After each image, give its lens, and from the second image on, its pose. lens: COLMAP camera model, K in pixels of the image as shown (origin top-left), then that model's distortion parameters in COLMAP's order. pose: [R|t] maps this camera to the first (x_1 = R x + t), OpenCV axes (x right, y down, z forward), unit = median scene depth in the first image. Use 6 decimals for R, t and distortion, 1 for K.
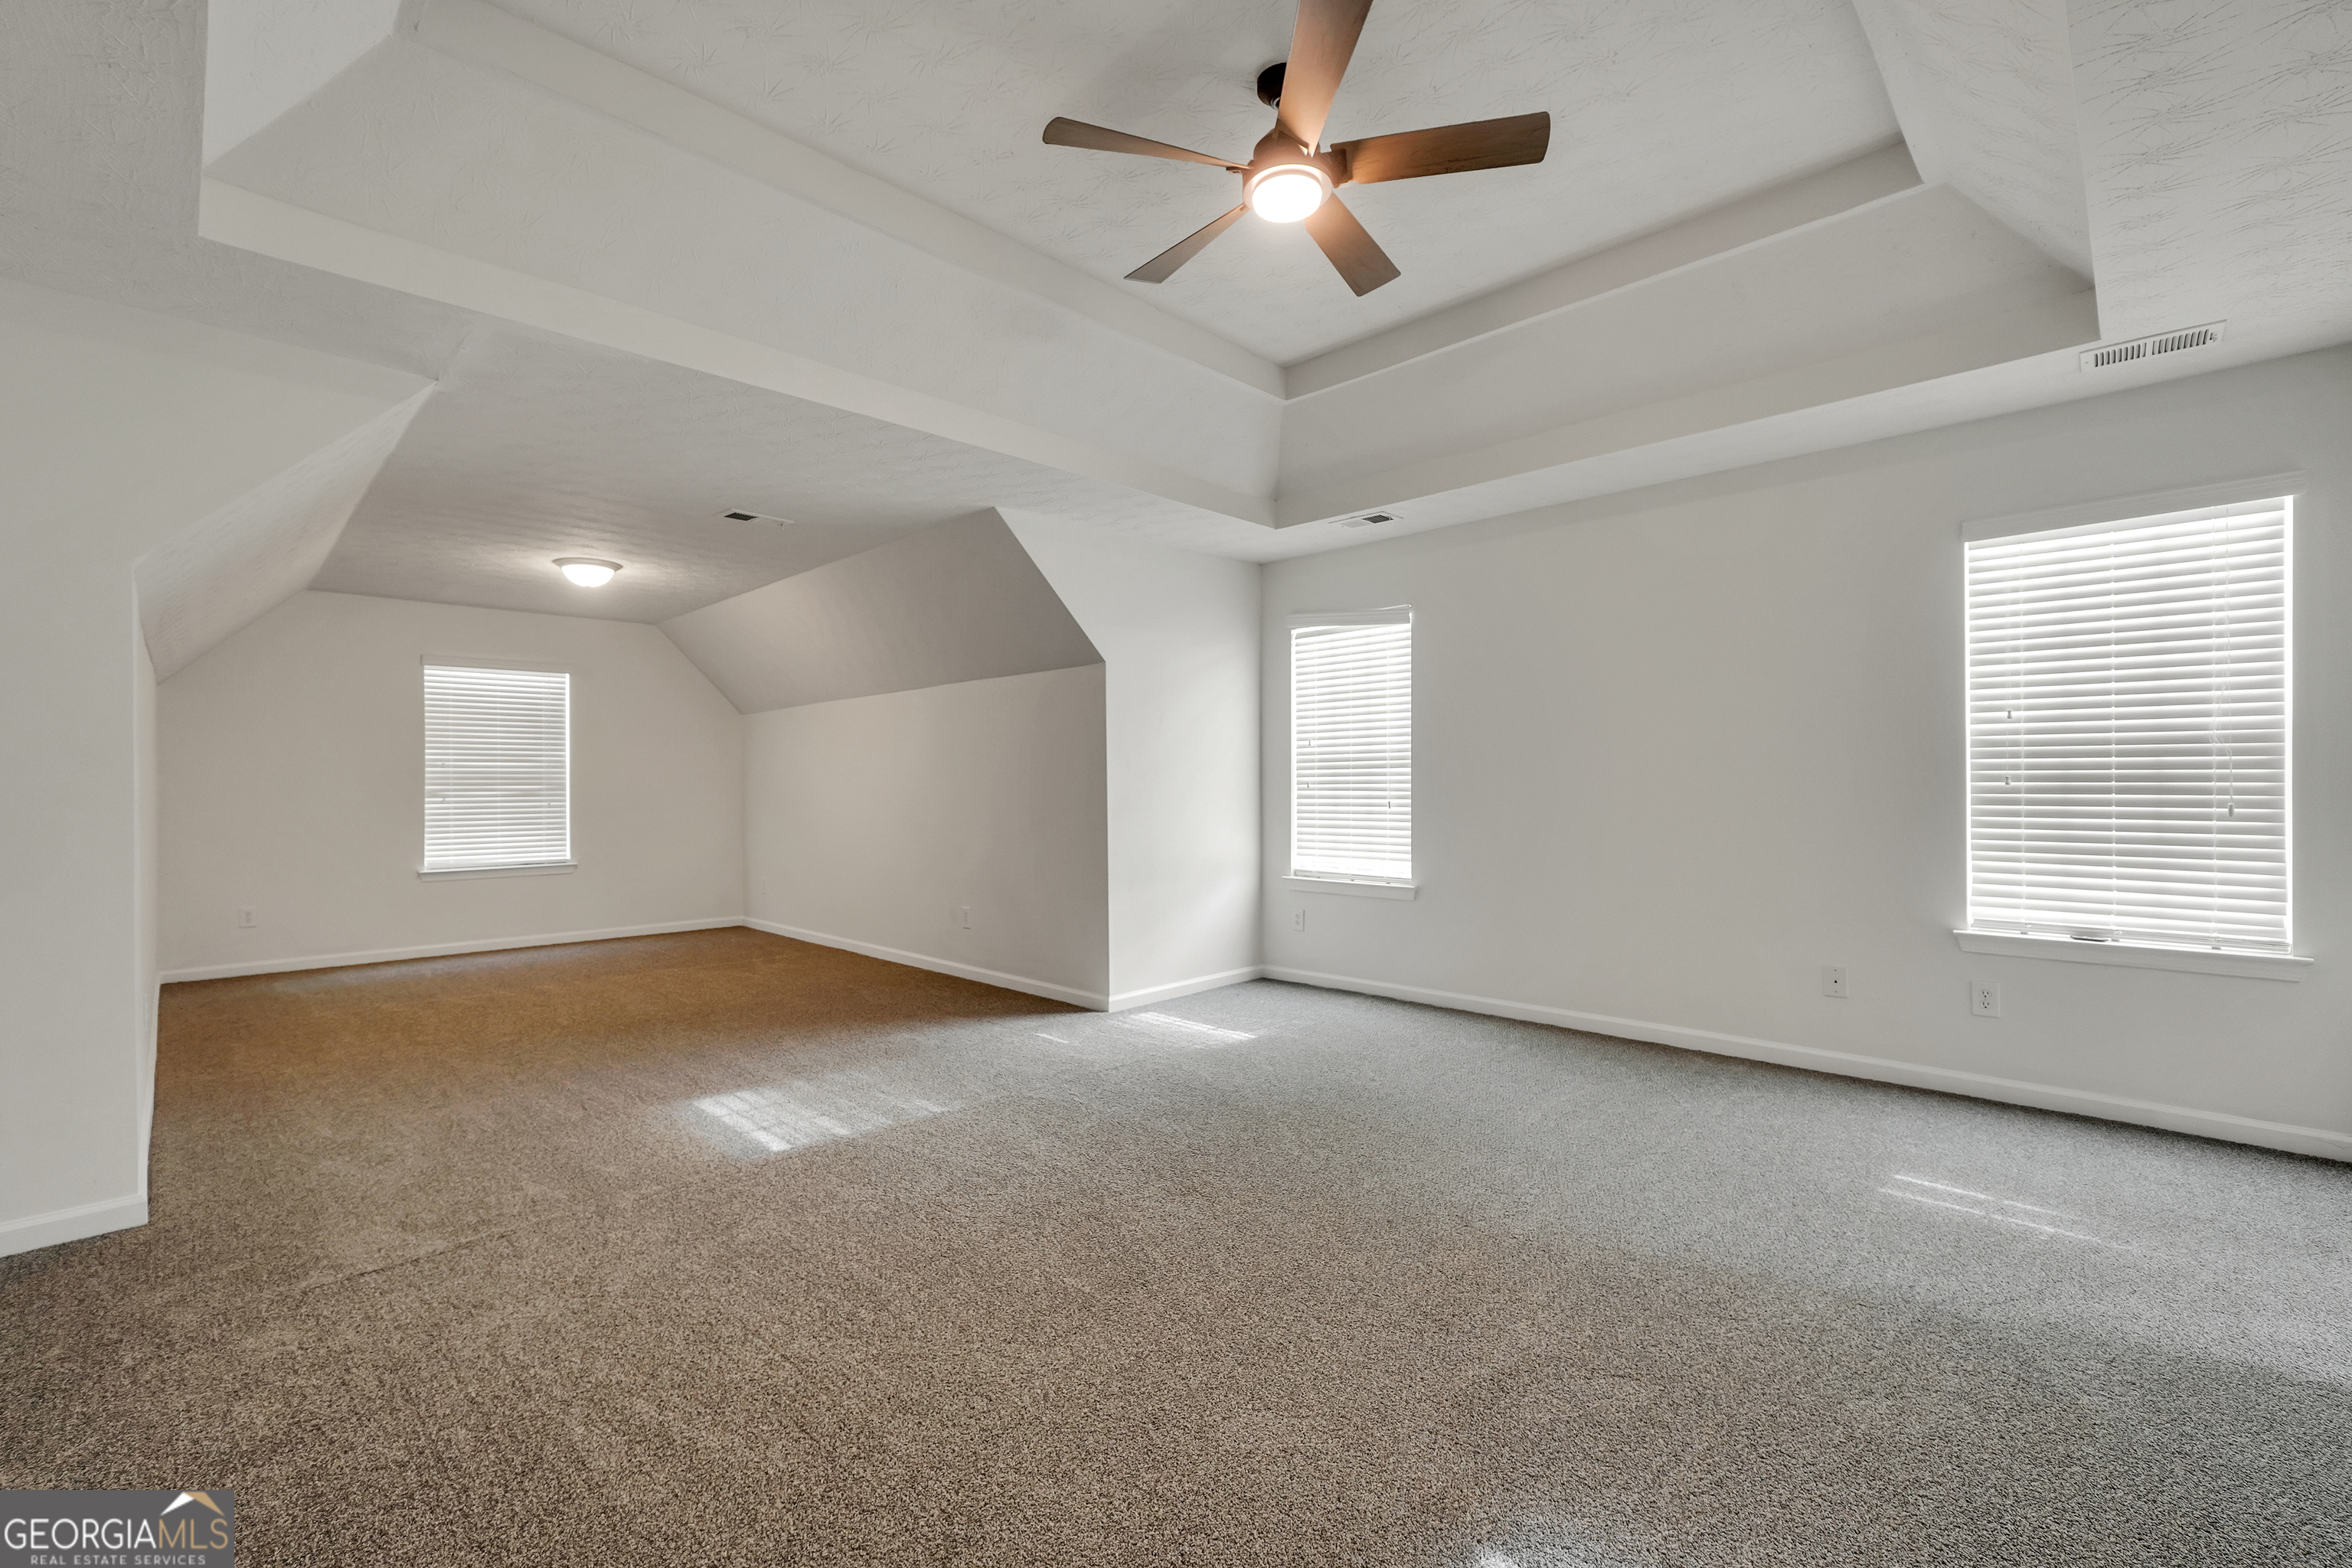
lens RADIAL K [[990.0, 0, 1165.7], [0, 990.0, 778.3], [0, 0, 1]] dist [-0.018648, 0.004217]
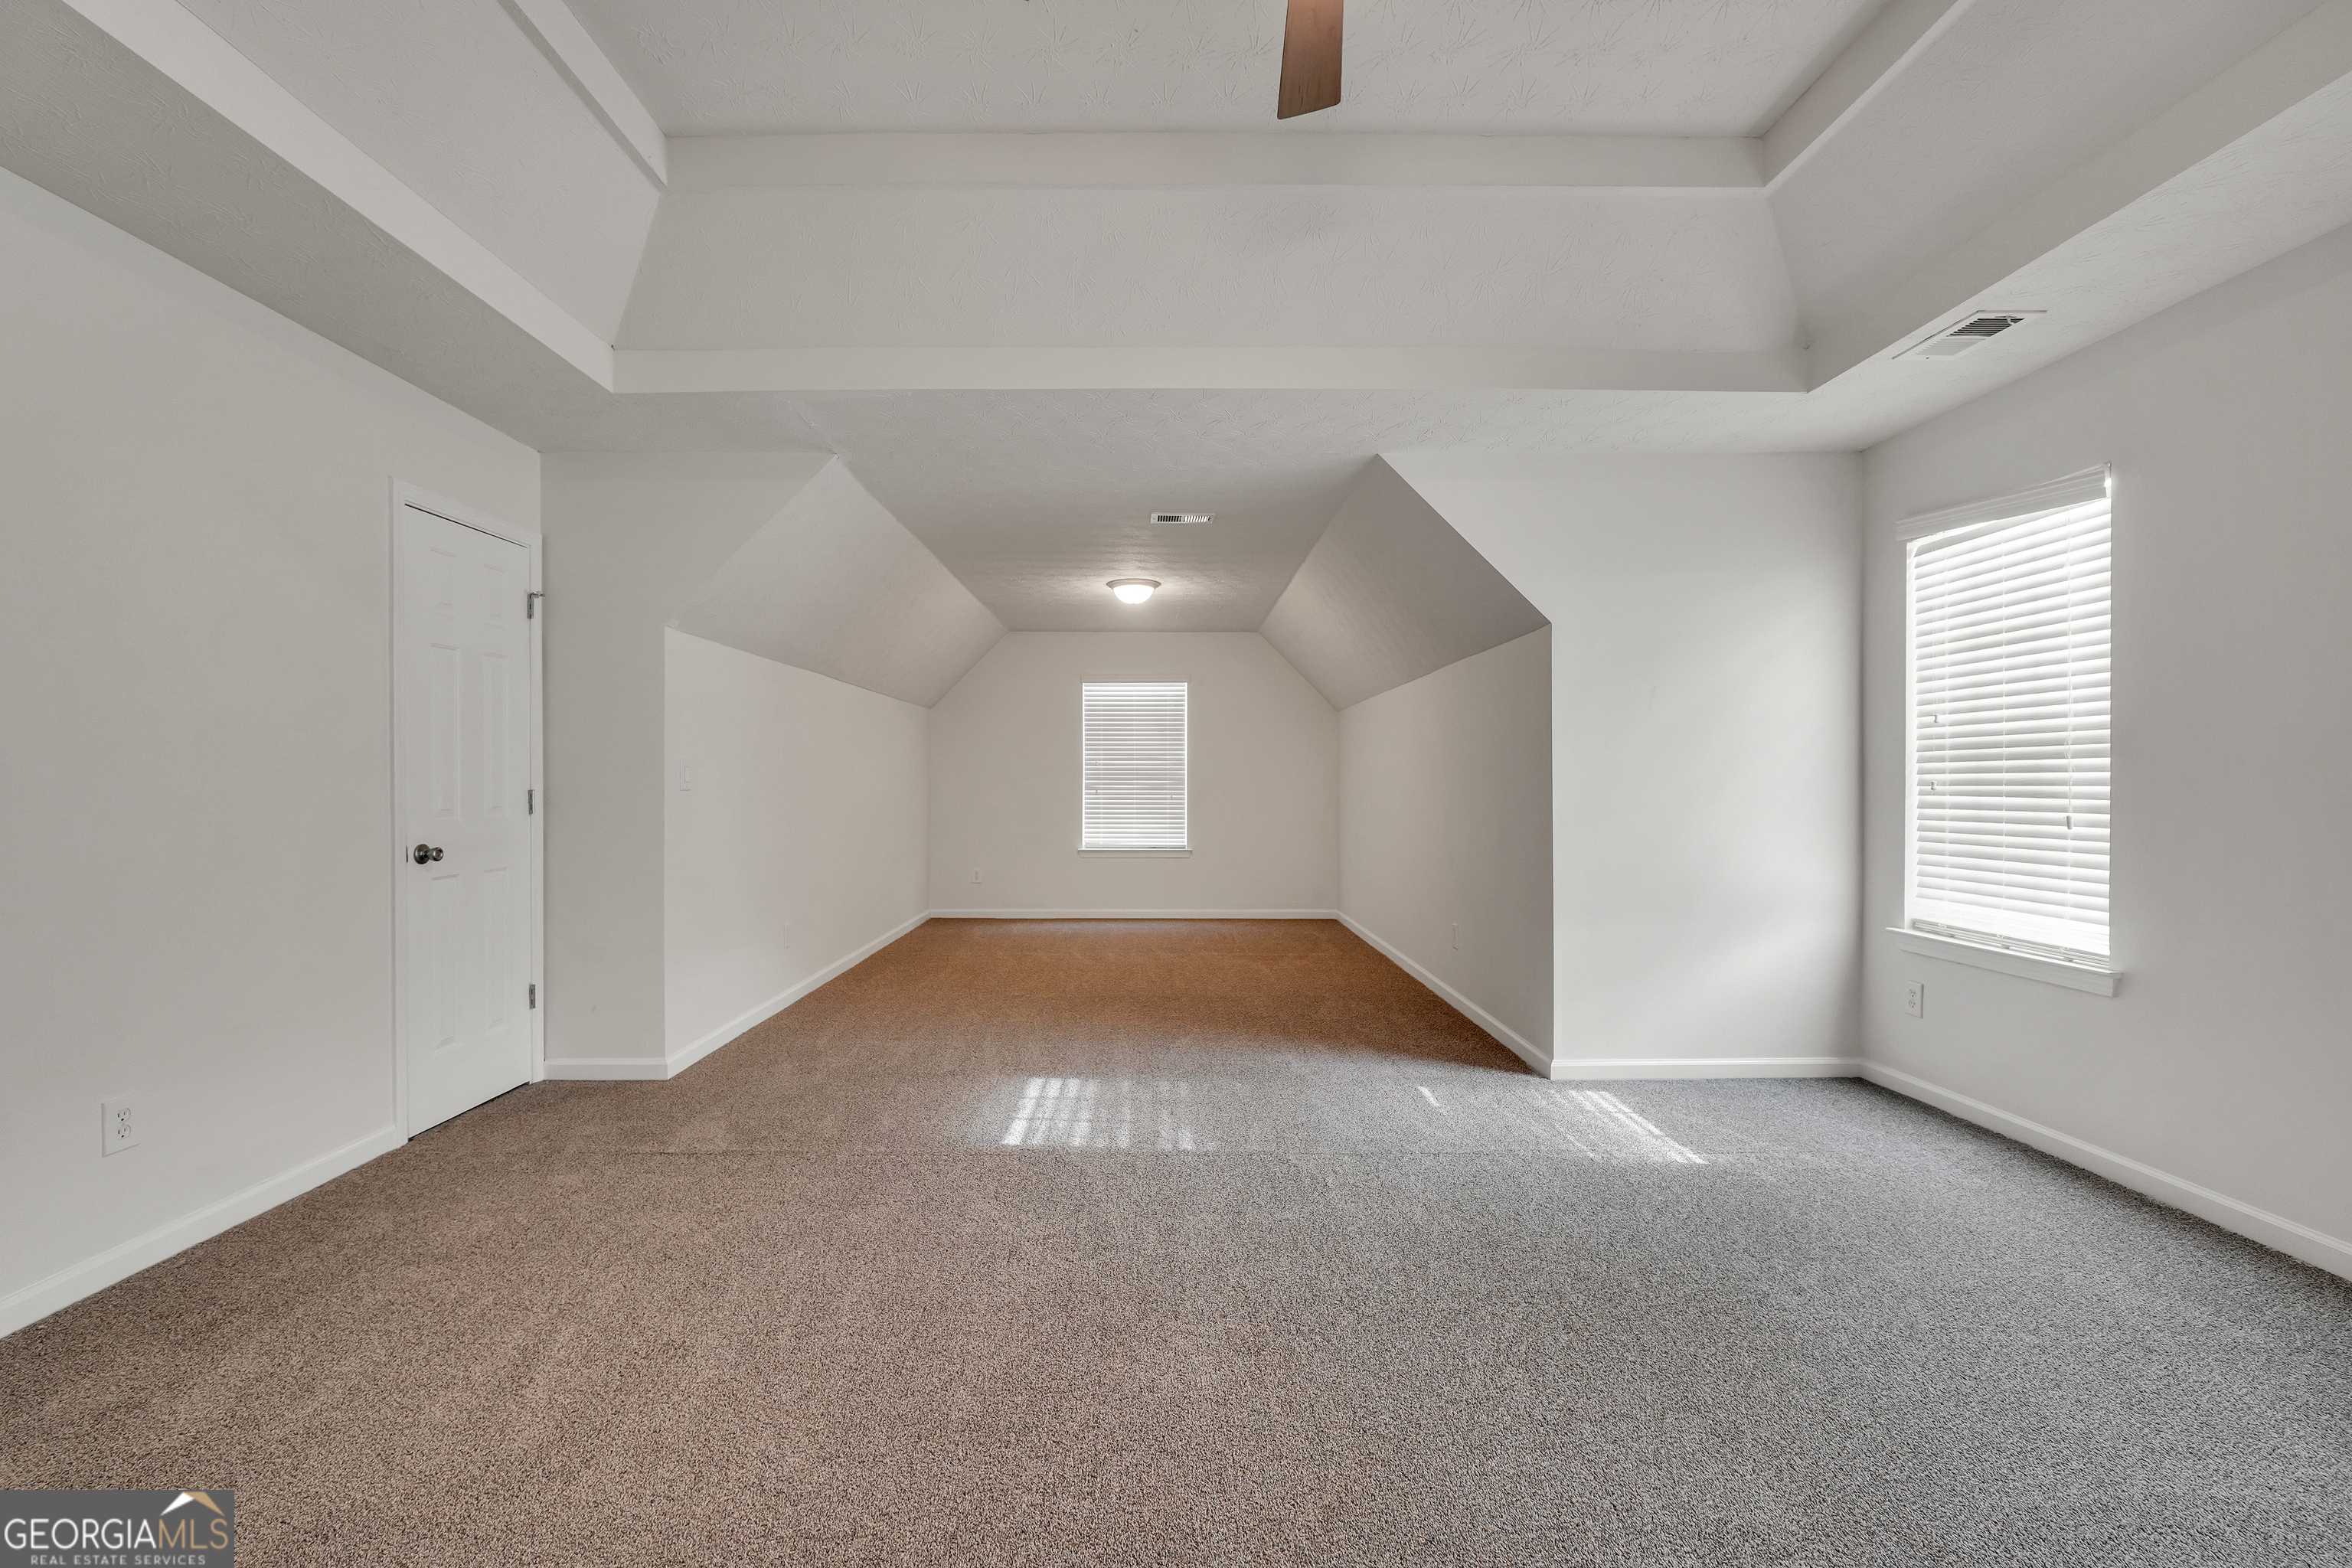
lens RADIAL K [[990.0, 0, 1161.7], [0, 990.0, 778.7], [0, 0, 1]] dist [-0.018648, 0.004217]
pose [[0.711966, 0.005108, -0.702196, 0.260634], [-0.001759, 0.999983, 0.005490, -0.000683], [0.702212, -0.002673, 0.711963, 0.242285]]
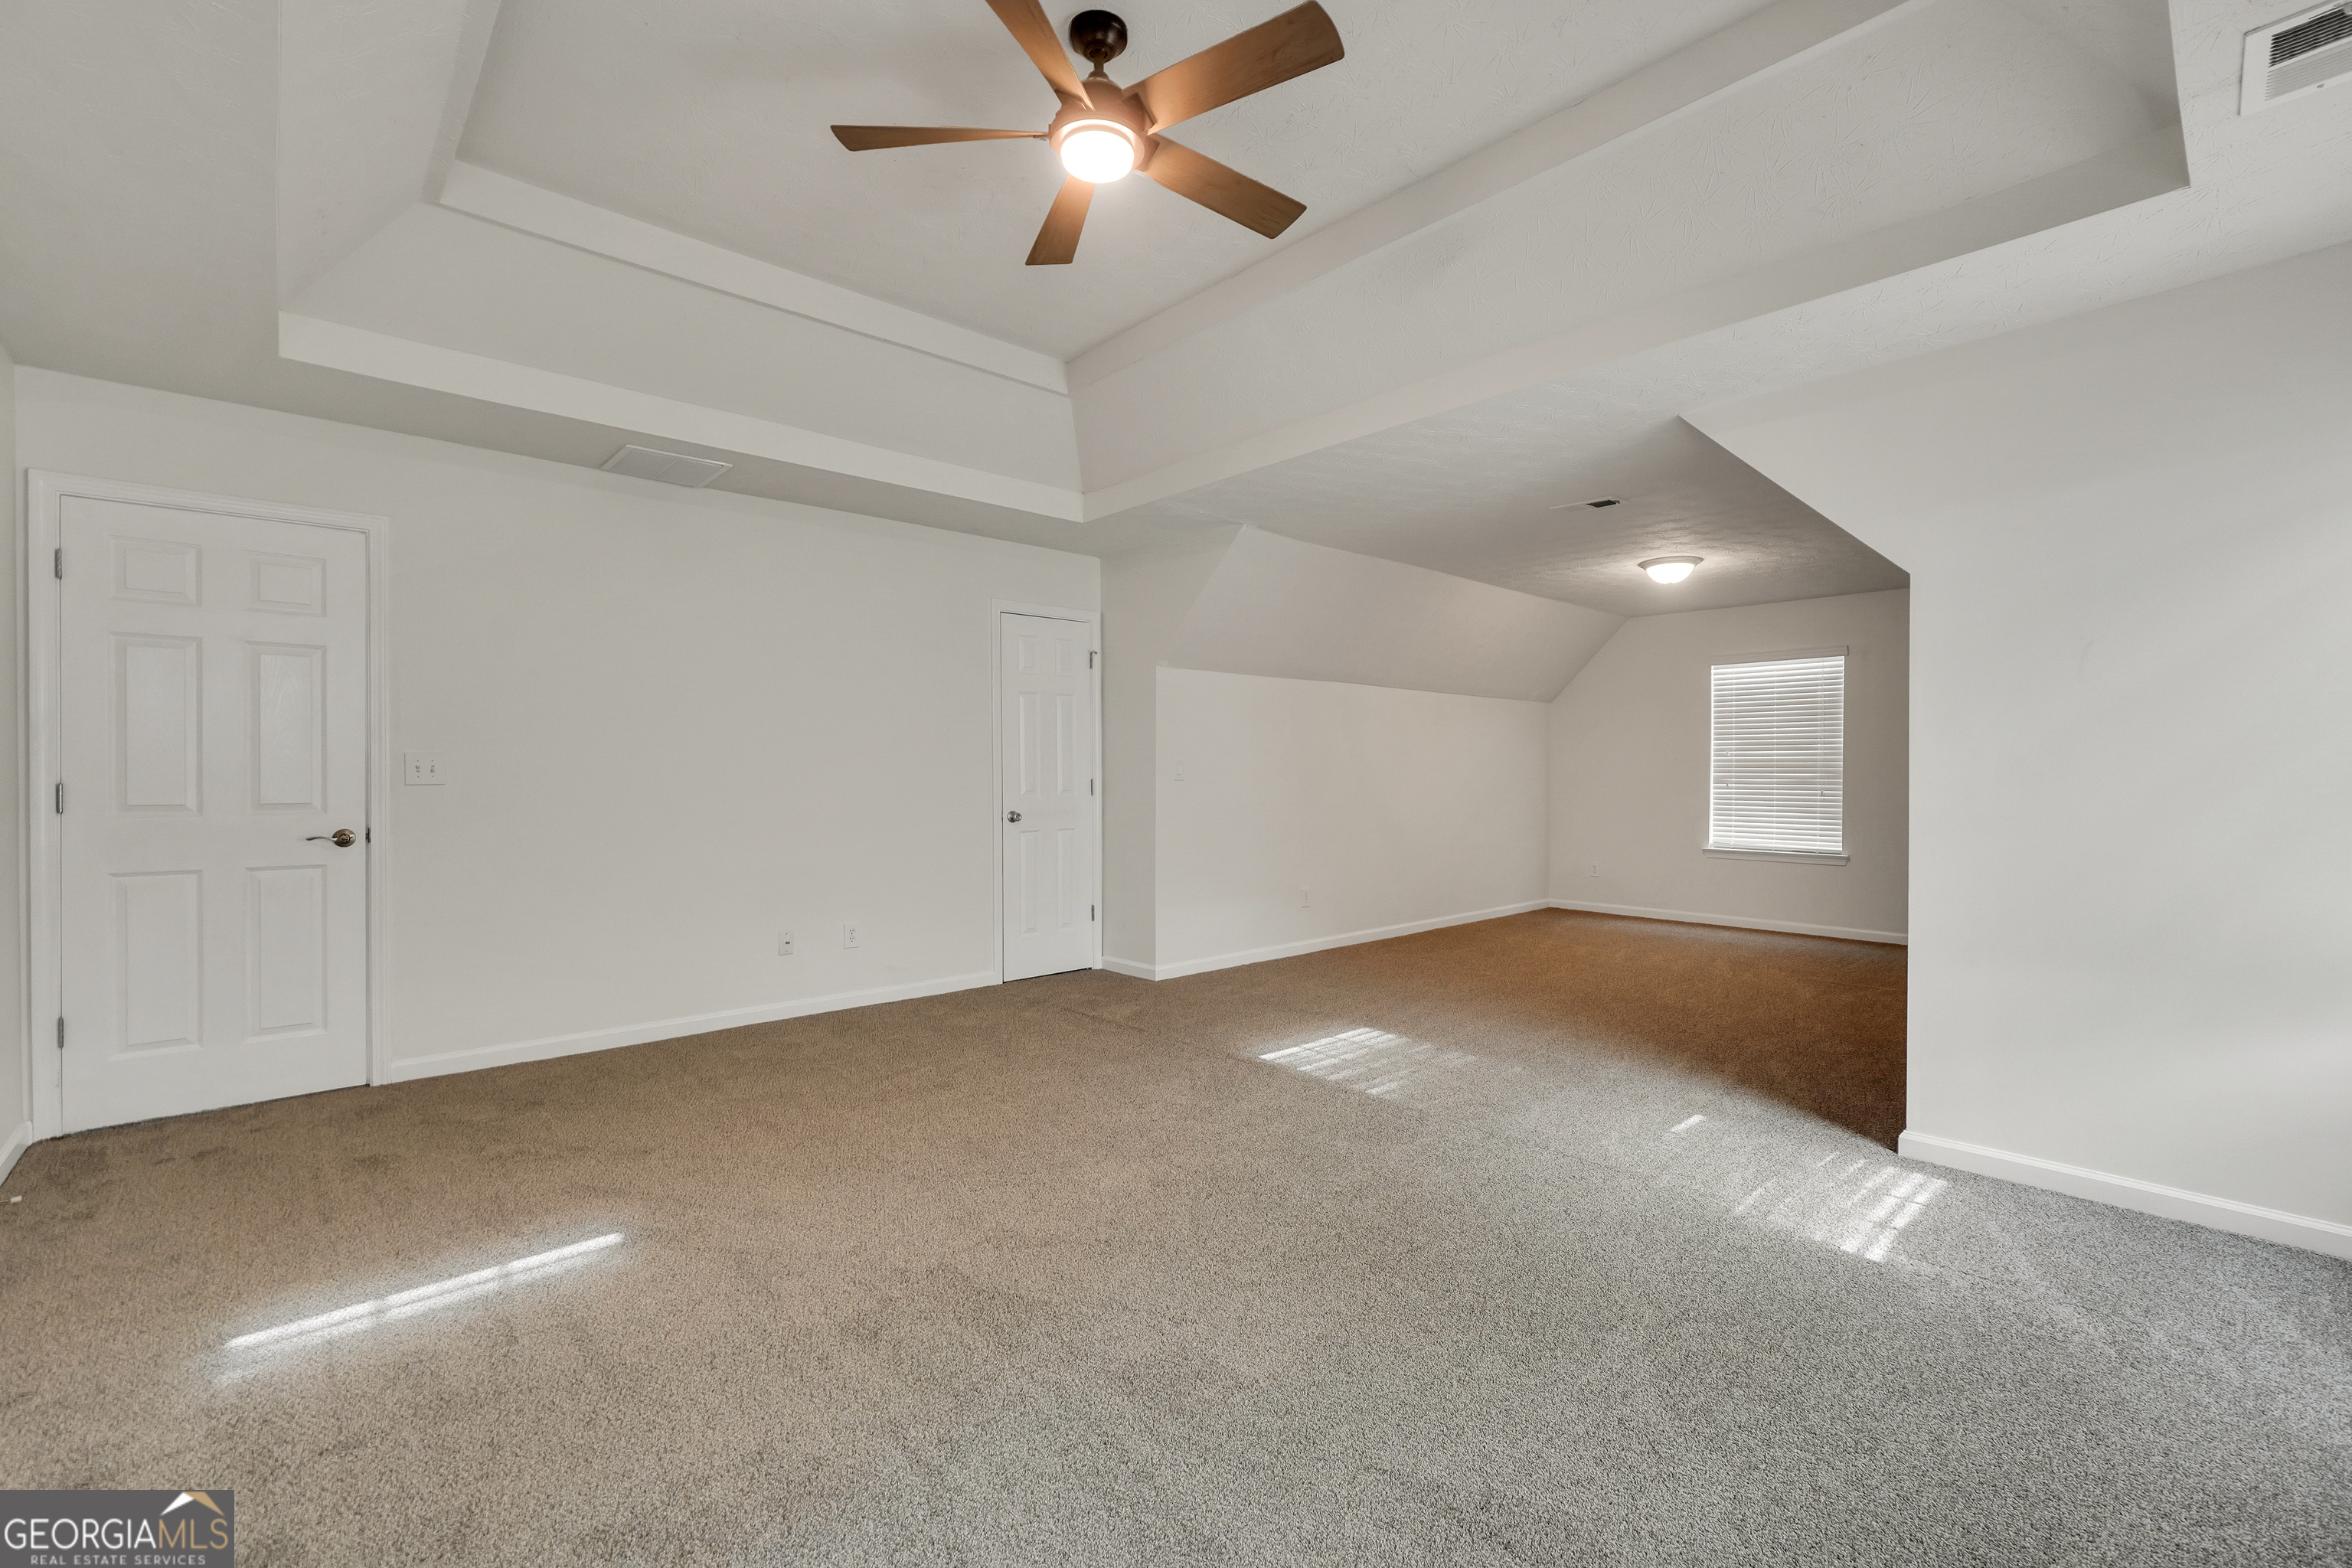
lens RADIAL K [[990.0, 0, 1163.6], [0, 990.0, 781.5], [0, 0, 1]] dist [-0.018648, 0.004217]
pose [[-0.043933, 0.015977, -0.998907, 0.552320], [0.003017, 0.999870, 0.015860, -0.002917], [0.999030, -0.002317, -0.043975, 0.570341]]
